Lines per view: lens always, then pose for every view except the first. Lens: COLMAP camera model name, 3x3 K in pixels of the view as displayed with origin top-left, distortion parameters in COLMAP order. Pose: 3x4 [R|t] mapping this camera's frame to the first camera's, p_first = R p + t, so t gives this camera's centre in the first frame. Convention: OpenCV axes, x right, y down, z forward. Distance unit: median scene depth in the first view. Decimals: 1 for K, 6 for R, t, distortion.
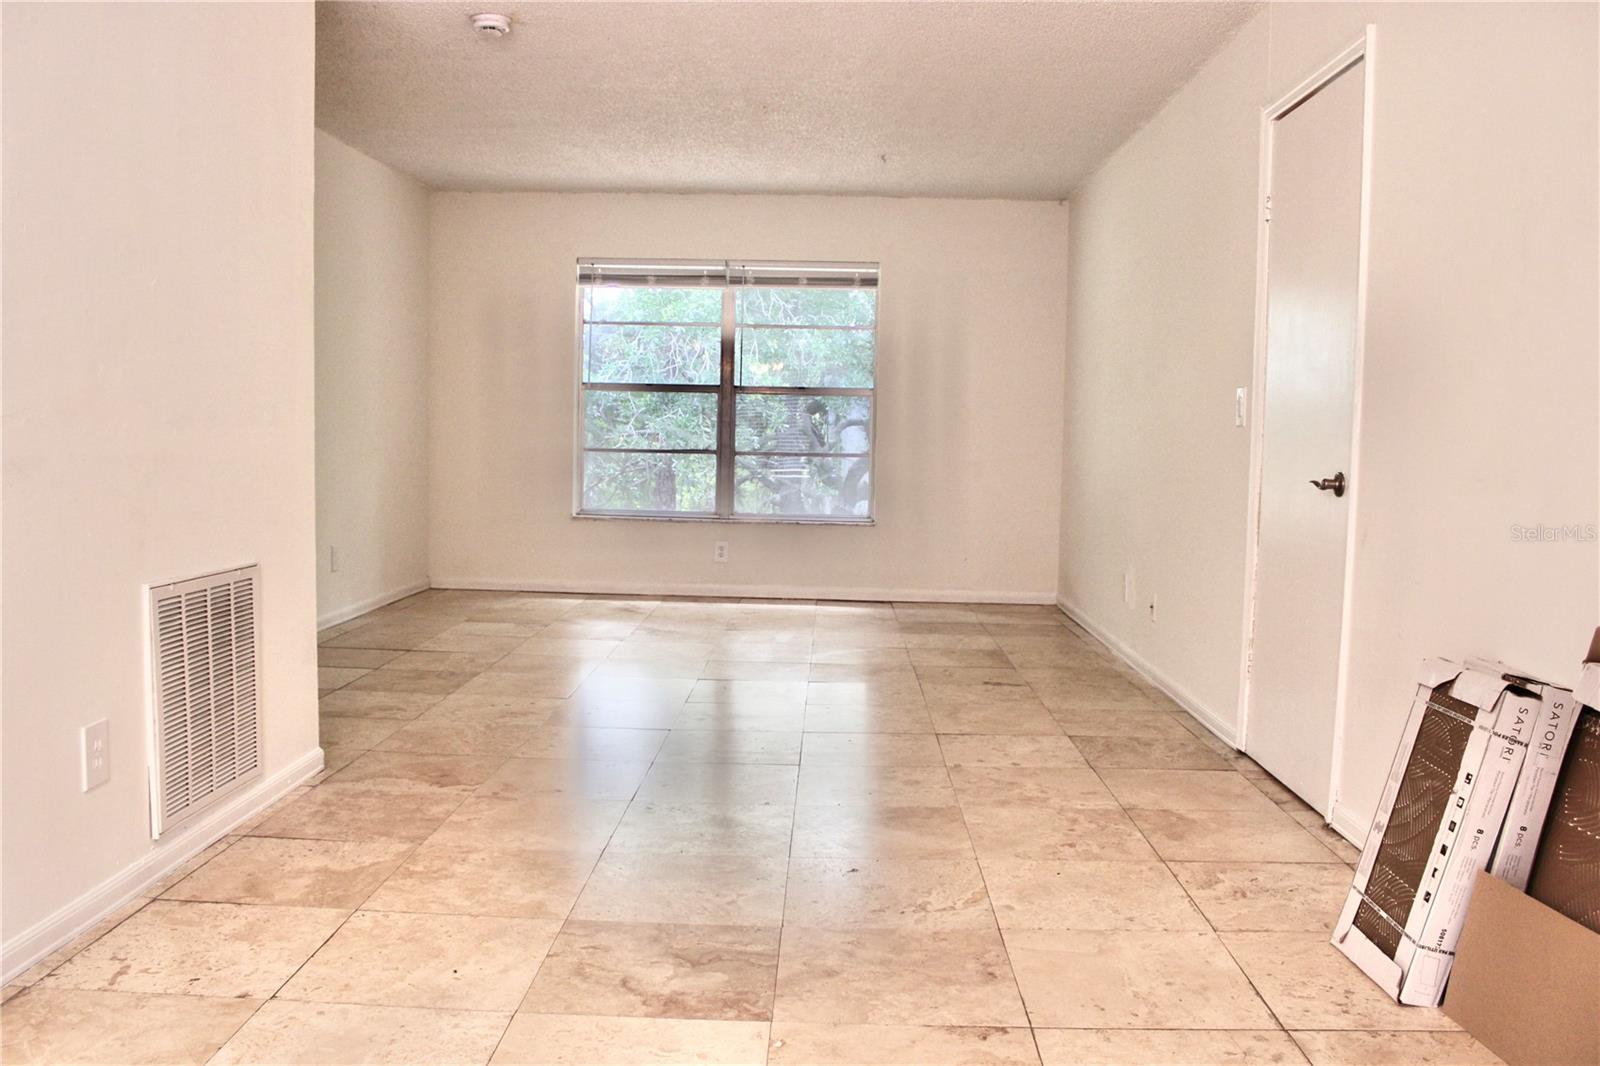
lens RADIAL K [[1346.6, 0, 800.0], [0, 1346.6, 533.0], [0, 0, 1]] dist [-0.168515, 0.164189]
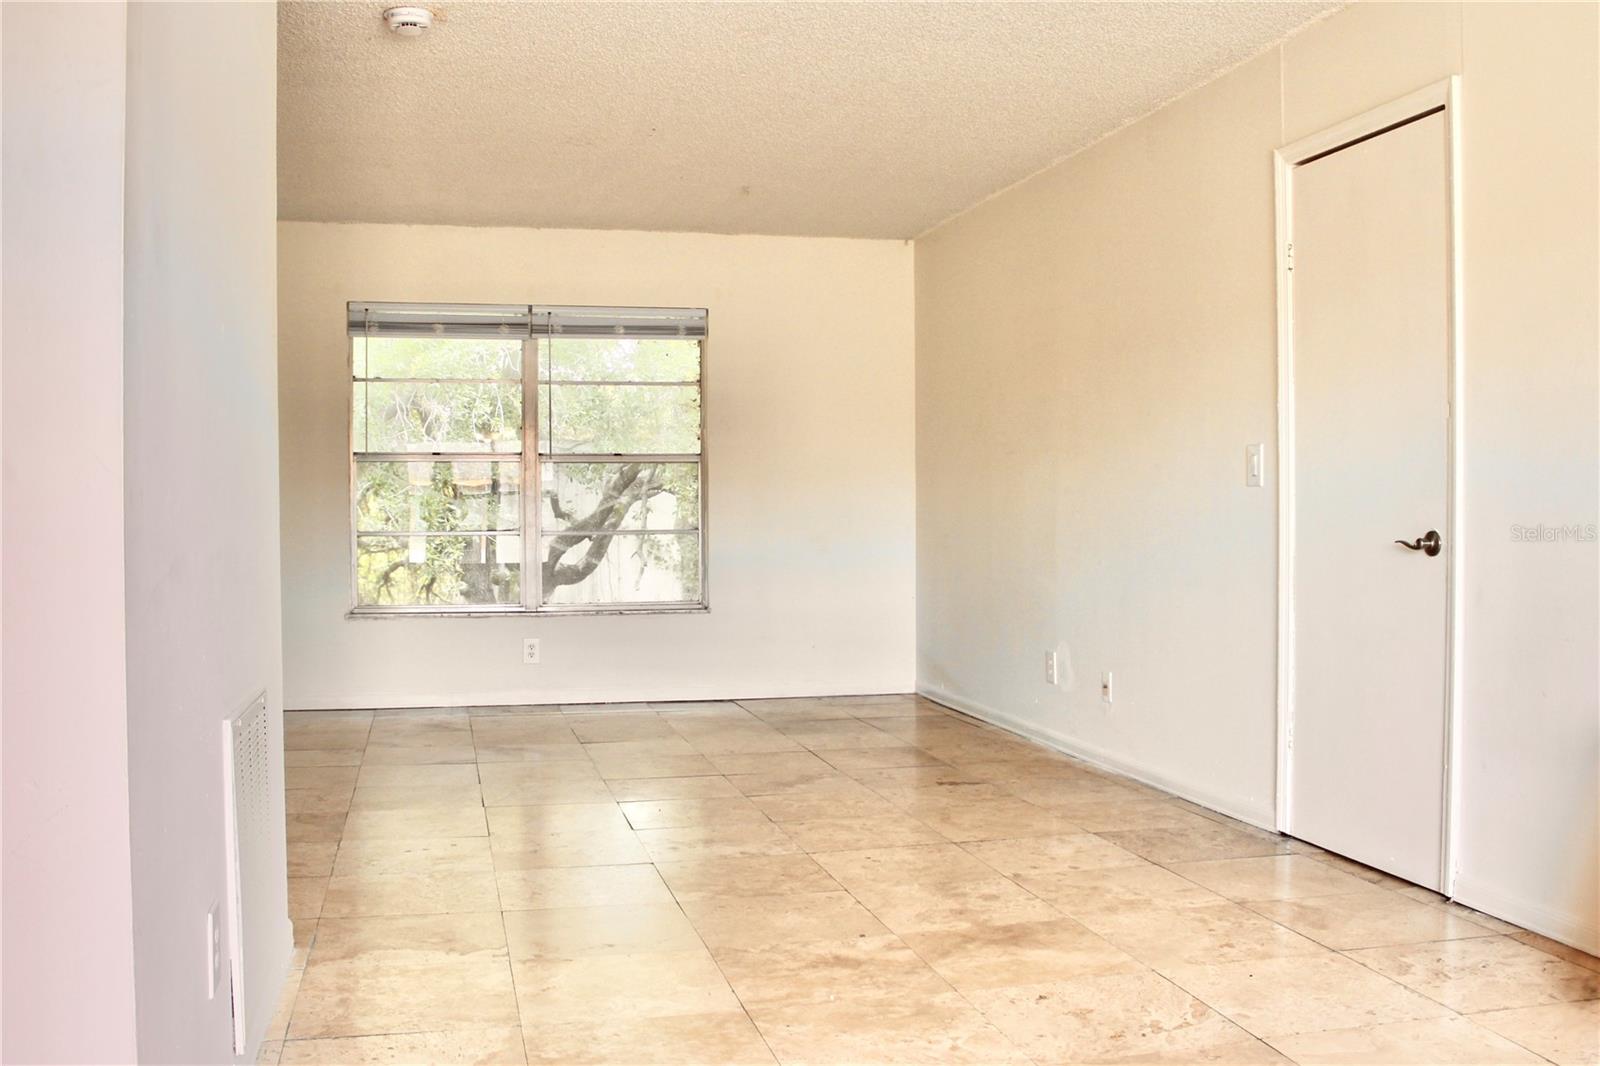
lens RADIAL K [[1569.2, 0, 800.0], [0, 1569.2, 533.0], [0, 0, 1]] dist [-0.164524, 0.148685]
pose [[0.966305, -0.029522, 0.255699, -0.323281], [0.043512, 0.997839, -0.049230, -0.009577], [-0.253694, 0.058698, 0.965502, 0.029822]]
